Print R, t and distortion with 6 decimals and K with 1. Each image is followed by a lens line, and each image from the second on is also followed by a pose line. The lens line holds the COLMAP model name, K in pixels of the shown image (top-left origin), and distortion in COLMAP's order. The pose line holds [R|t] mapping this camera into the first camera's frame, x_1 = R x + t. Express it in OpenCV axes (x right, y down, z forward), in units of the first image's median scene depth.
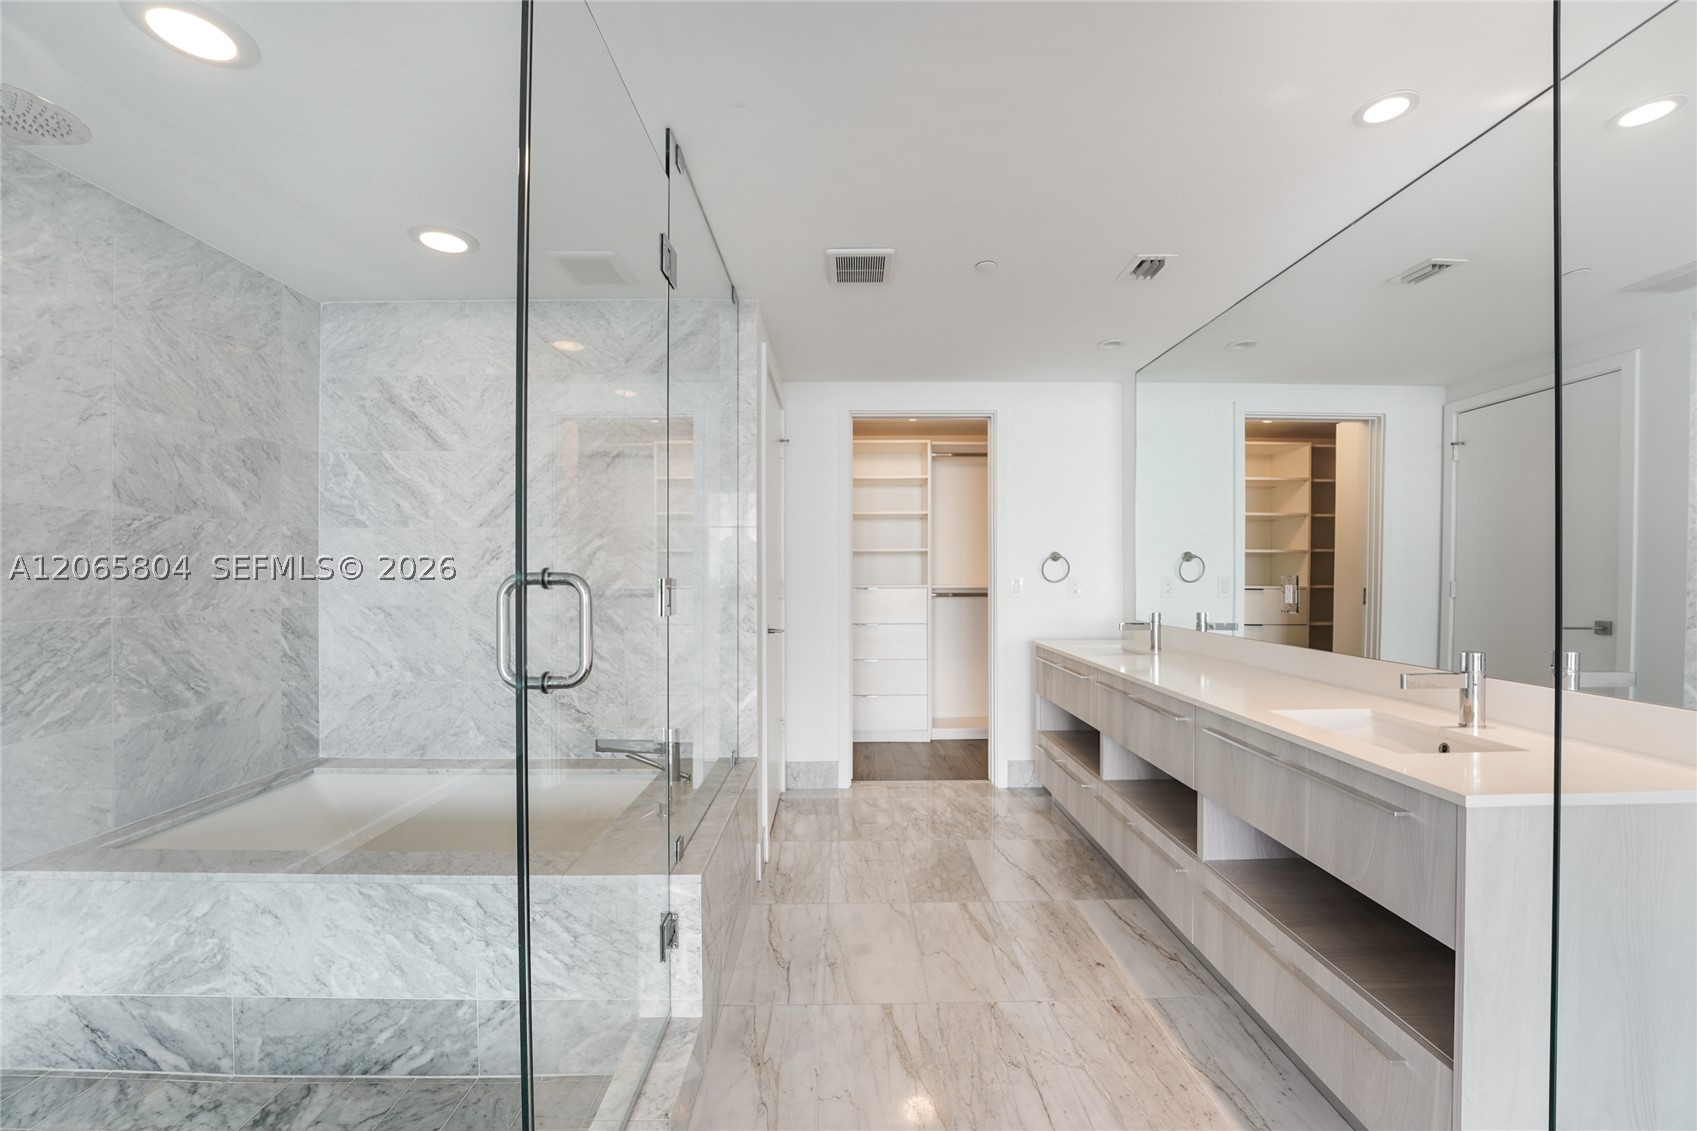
lens RADIAL K [[689.4, 0, 850.2], [0, 689.4, 582.2], [0, 0, 1]] dist [-0.028525, 0.000792]
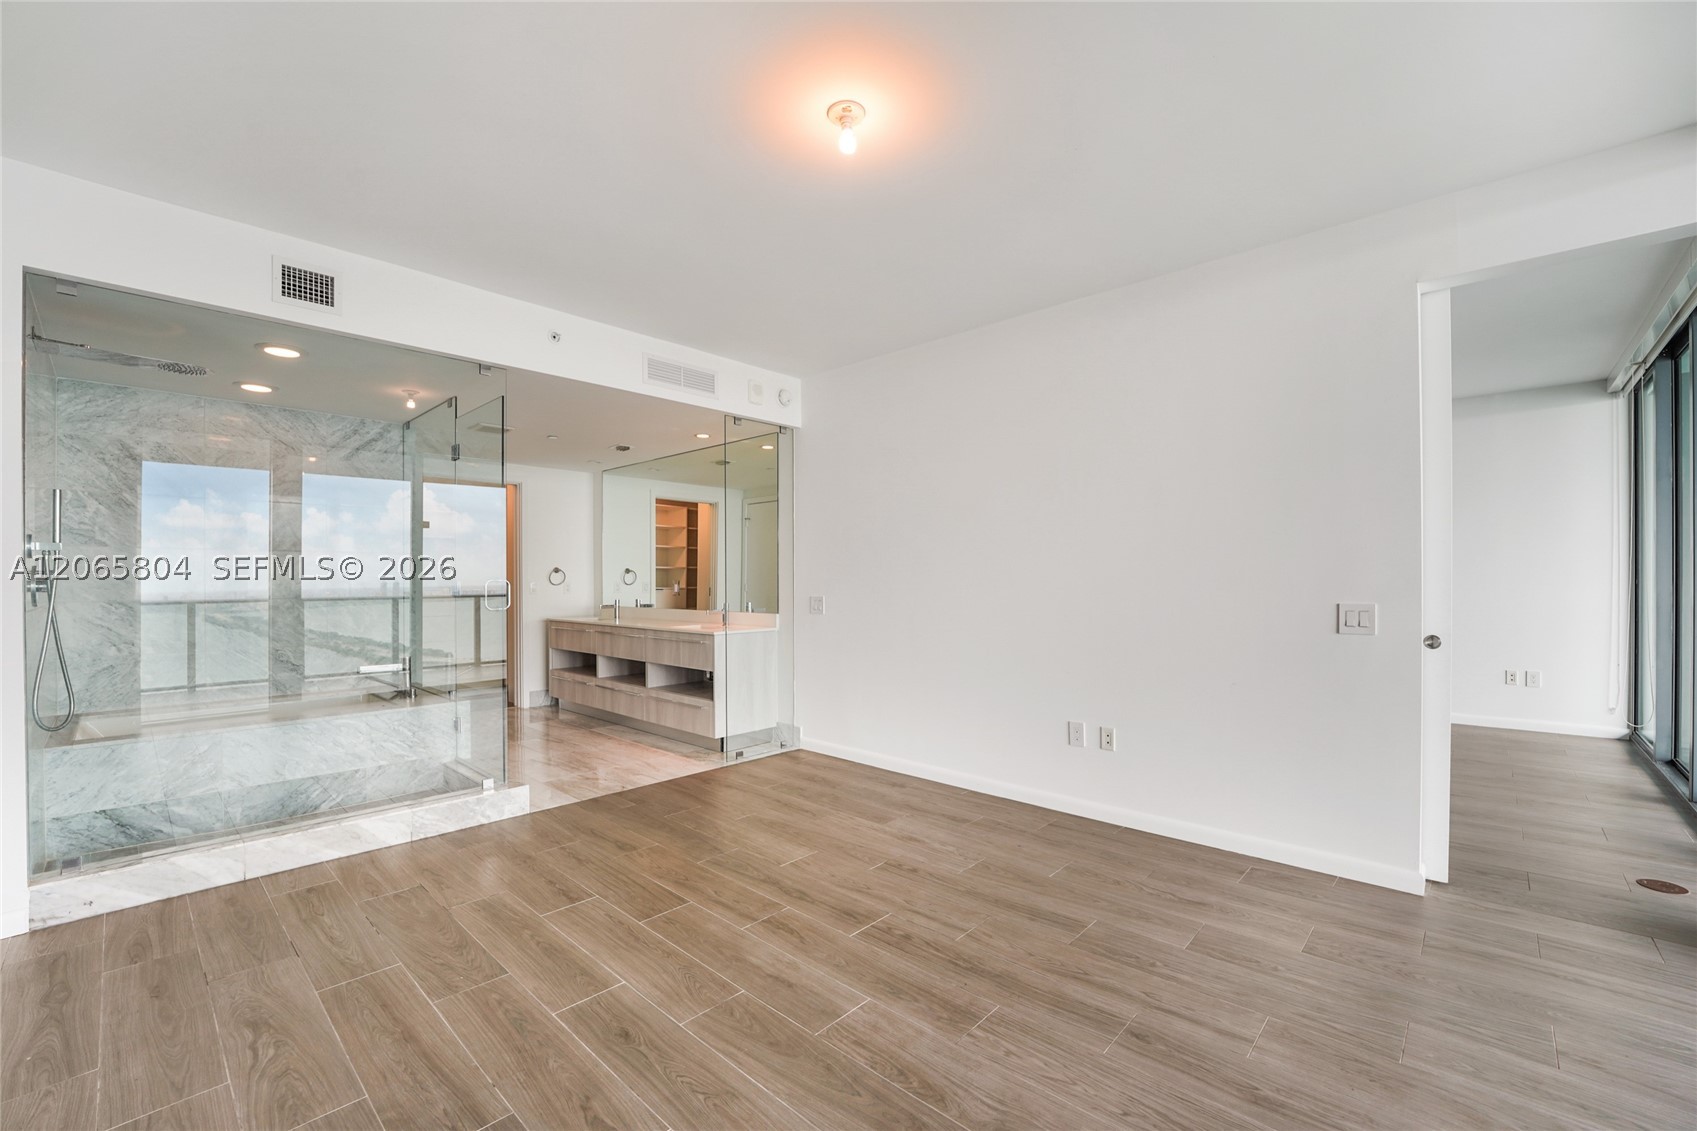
lens RADIAL K [[693.9, 0, 843.7], [0, 693.9, 553.2], [0, 0, 1]] dist [0.000431, 0.000148]
pose [[0.689346, 0.028970, 0.723853, -0.695437], [0.009867, 0.998732, -0.049369, 0.019612], [-0.724365, 0.041175, 0.688186, -1.074814]]
